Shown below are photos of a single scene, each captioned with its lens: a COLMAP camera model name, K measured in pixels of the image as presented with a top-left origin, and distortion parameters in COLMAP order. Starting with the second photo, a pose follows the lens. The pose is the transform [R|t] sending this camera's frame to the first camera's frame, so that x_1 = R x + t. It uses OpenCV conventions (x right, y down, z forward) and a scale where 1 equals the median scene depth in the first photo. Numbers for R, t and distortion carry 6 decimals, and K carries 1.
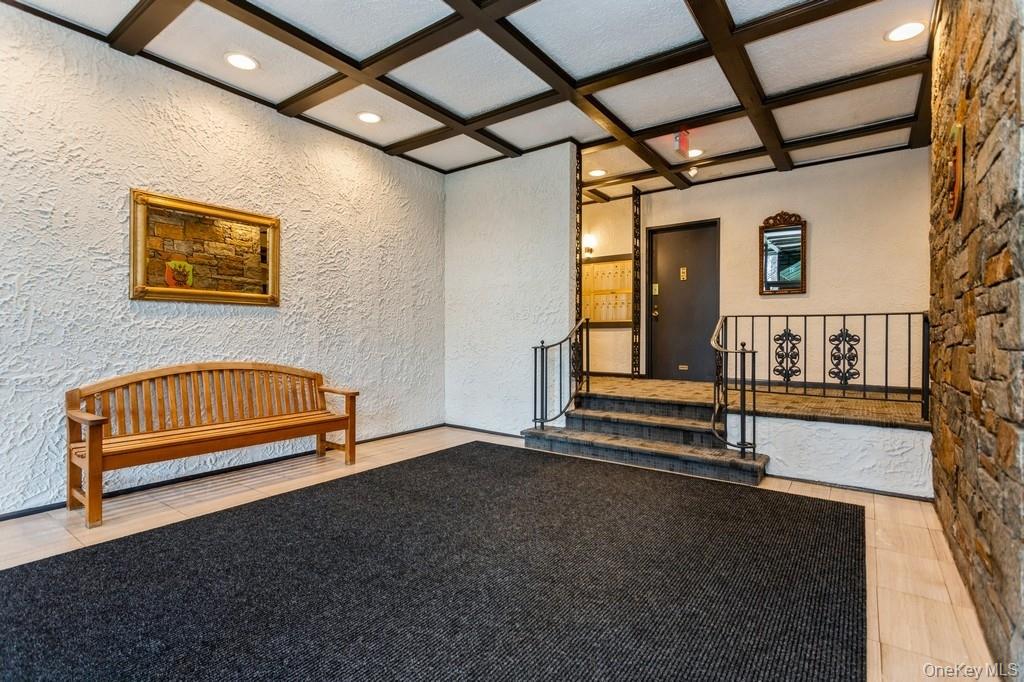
lens RADIAL K [[485.8, 0, 512.0], [0, 485.8, 341.0], [0, 0, 1]] dist [0.003114, 0.000532]
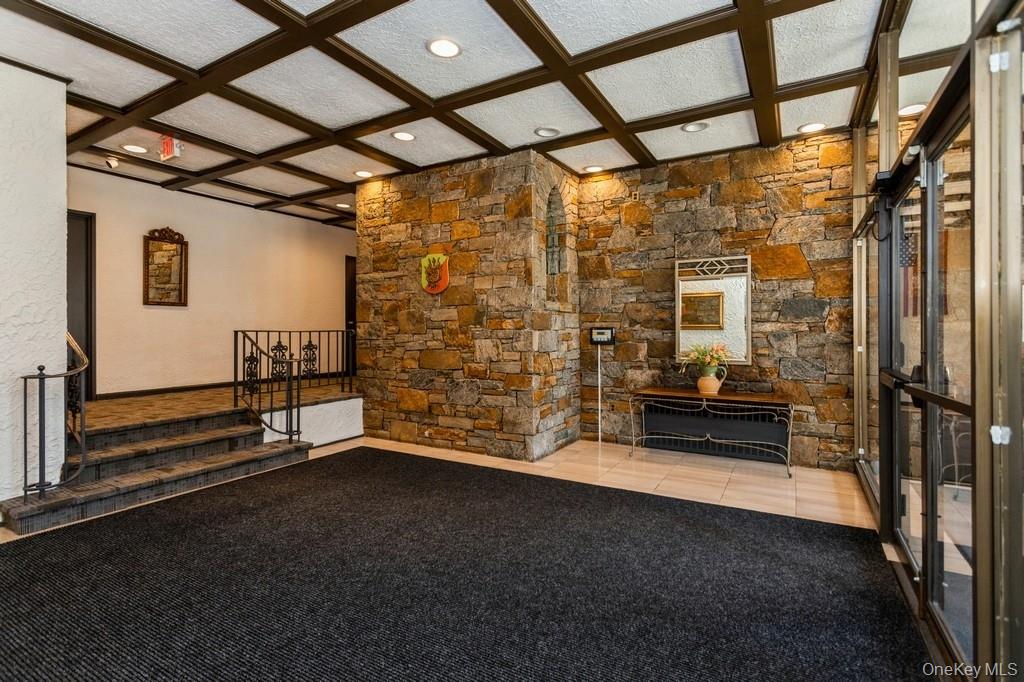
lens RADIAL K [[485.8, 0, 512.0], [0, 485.8, 341.0], [0, 0, 1]] dist [0.003114, 0.000532]
pose [[-0.099213, -0.024905, 0.994754, -0.836999], [0.014400, 0.999546, 0.026461, -0.053942], [-0.994962, 0.016950, -0.098810, 0.531874]]
